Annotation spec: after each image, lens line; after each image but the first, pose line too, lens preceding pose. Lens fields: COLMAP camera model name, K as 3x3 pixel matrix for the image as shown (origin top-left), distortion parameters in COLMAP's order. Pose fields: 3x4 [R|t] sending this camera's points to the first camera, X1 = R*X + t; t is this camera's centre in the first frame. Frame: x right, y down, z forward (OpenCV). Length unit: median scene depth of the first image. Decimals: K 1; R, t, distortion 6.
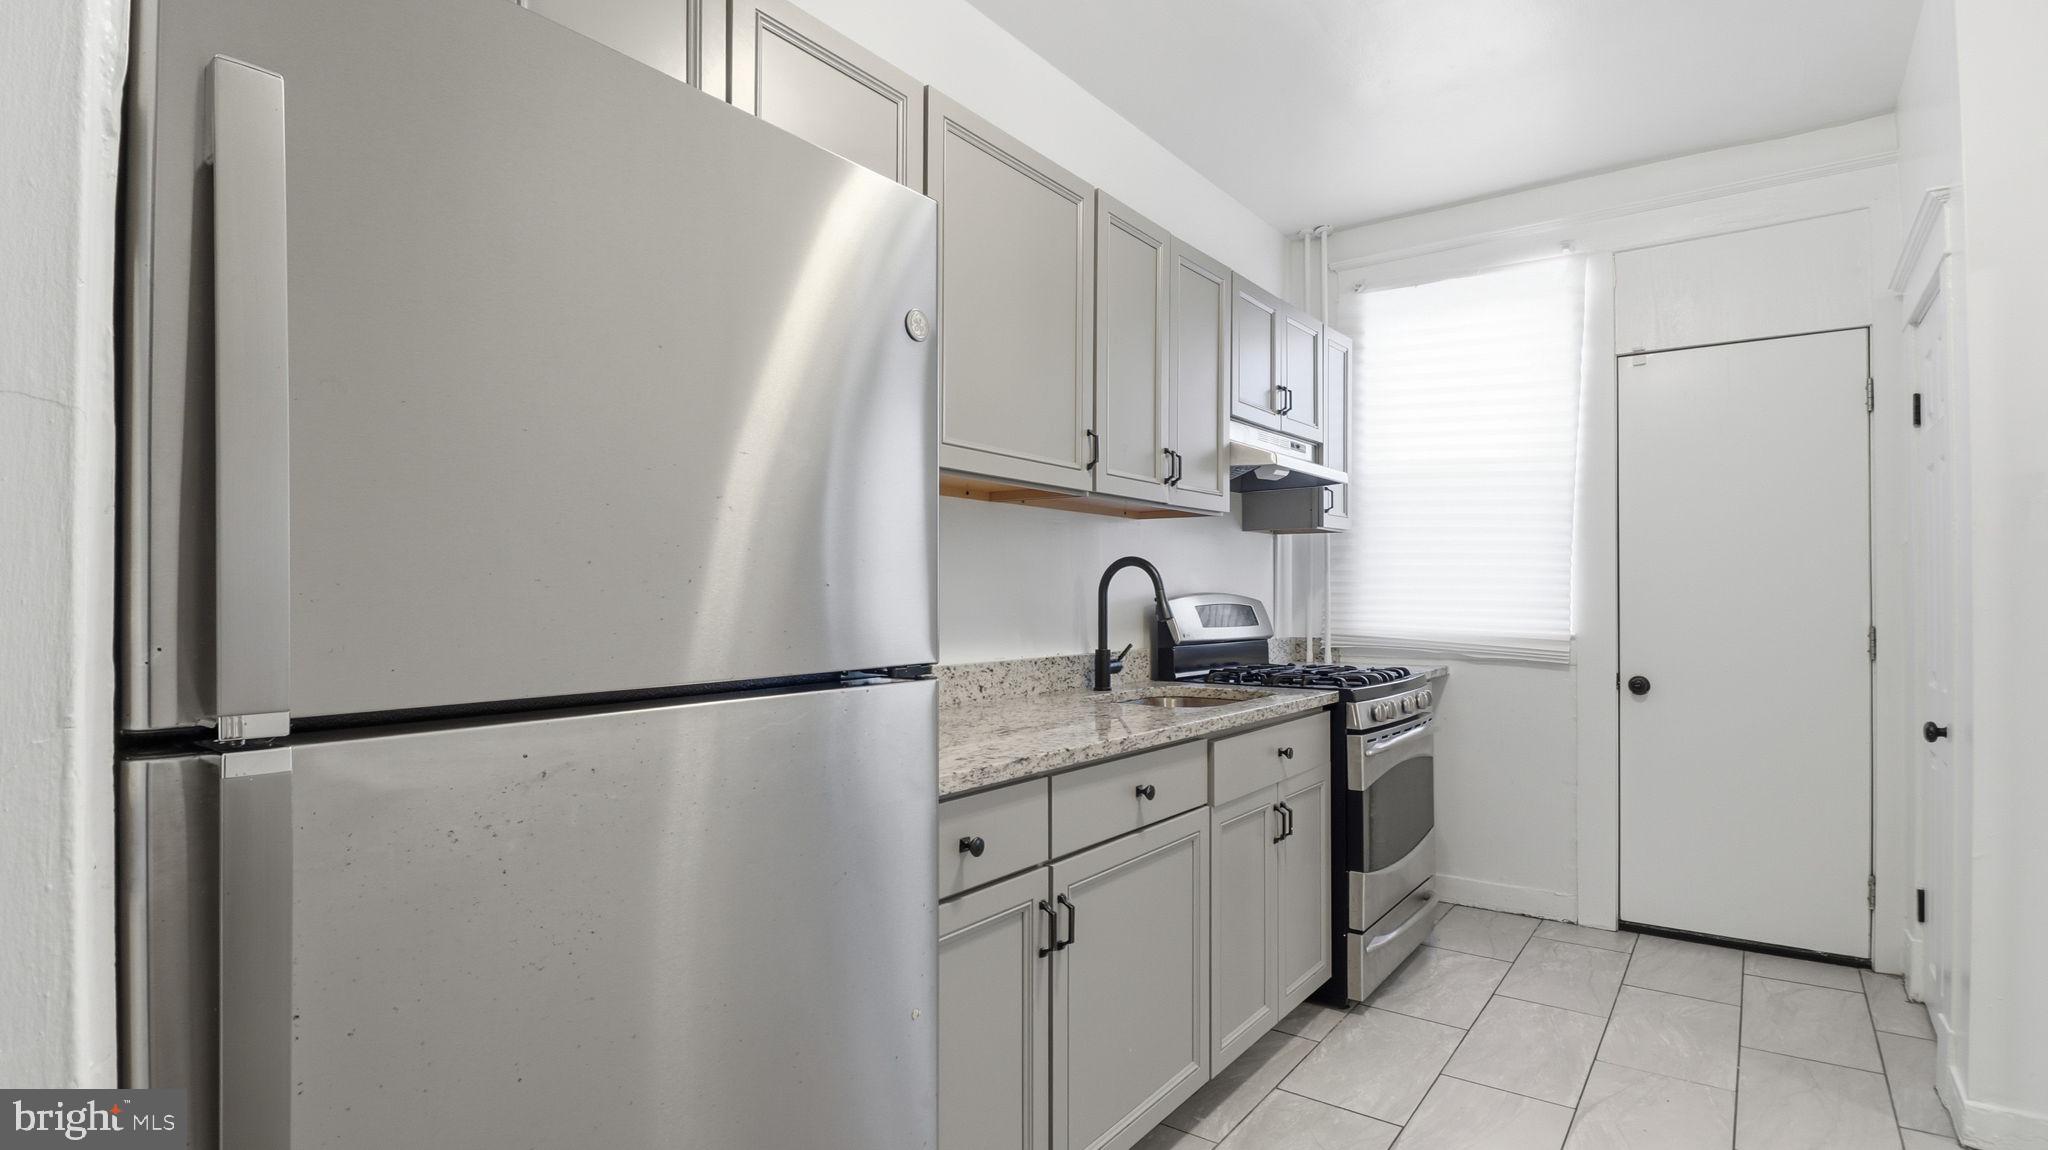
lens RADIAL K [[1022.0, 0, 1024.0], [0, 1022.0, 575.0], [0, 0, 1]] dist [0.000230, -0.000084]
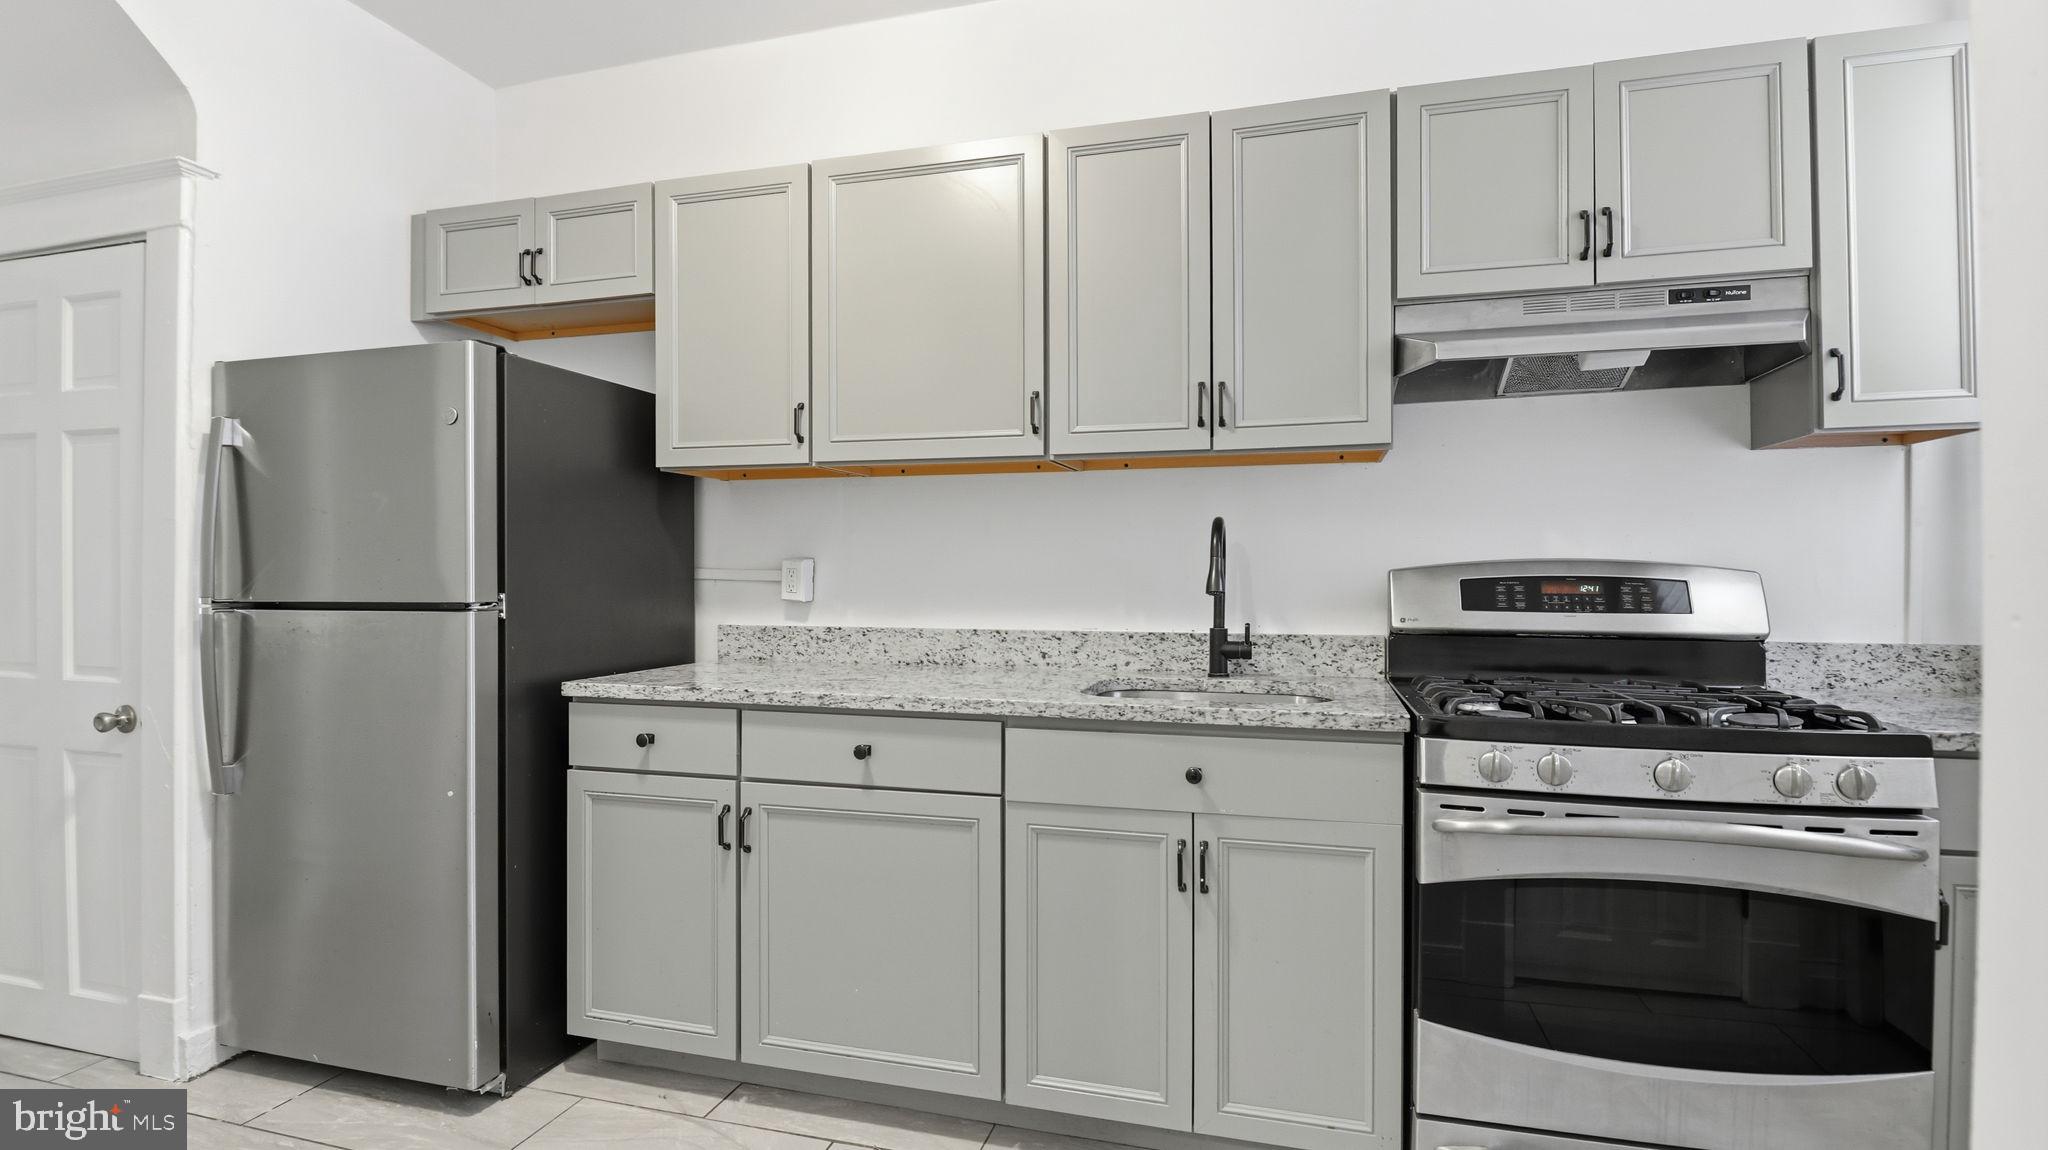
lens RADIAL K [[975.6, 0, 1041.1], [0, 975.6, 570.5], [0, 0, 1]] dist [0.001289, -0.008552]
pose [[0.341495, -0.004138, -0.939875, 0.890882], [0.019633, 0.999804, 0.002732, 0.022769], [0.939679, -0.019385, 0.341509, 0.665430]]
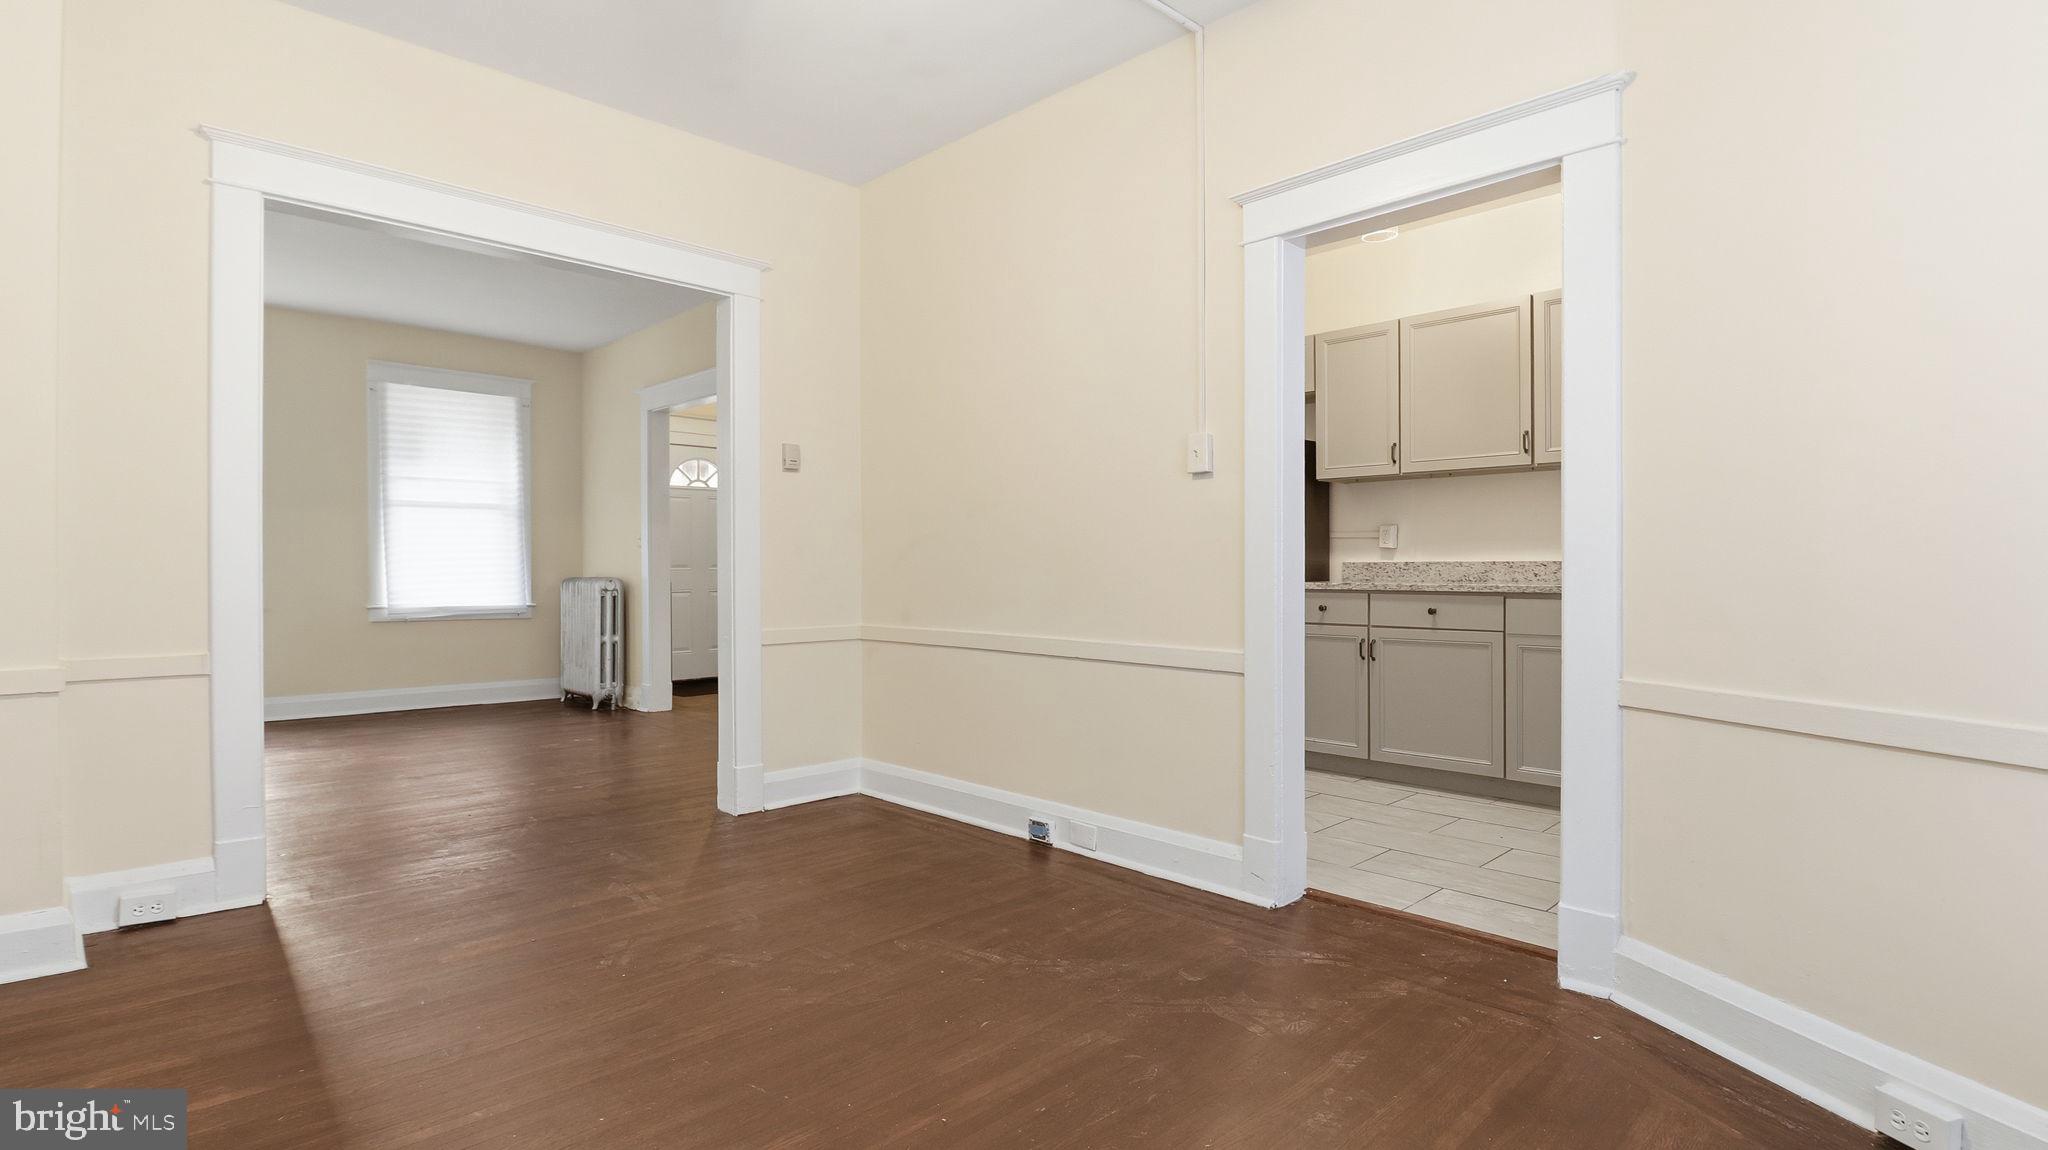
lens RADIAL K [[975.6, 0, 1041.1], [0, 975.6, 570.5], [0, 0, 1]] dist [0.001289, -0.008552]
pose [[-0.174799, 0.004115, -0.984595, 1.852484], [0.023742, 0.999718, -0.000037, 0.082840], [0.984318, -0.023383, -0.174848, 0.432966]]
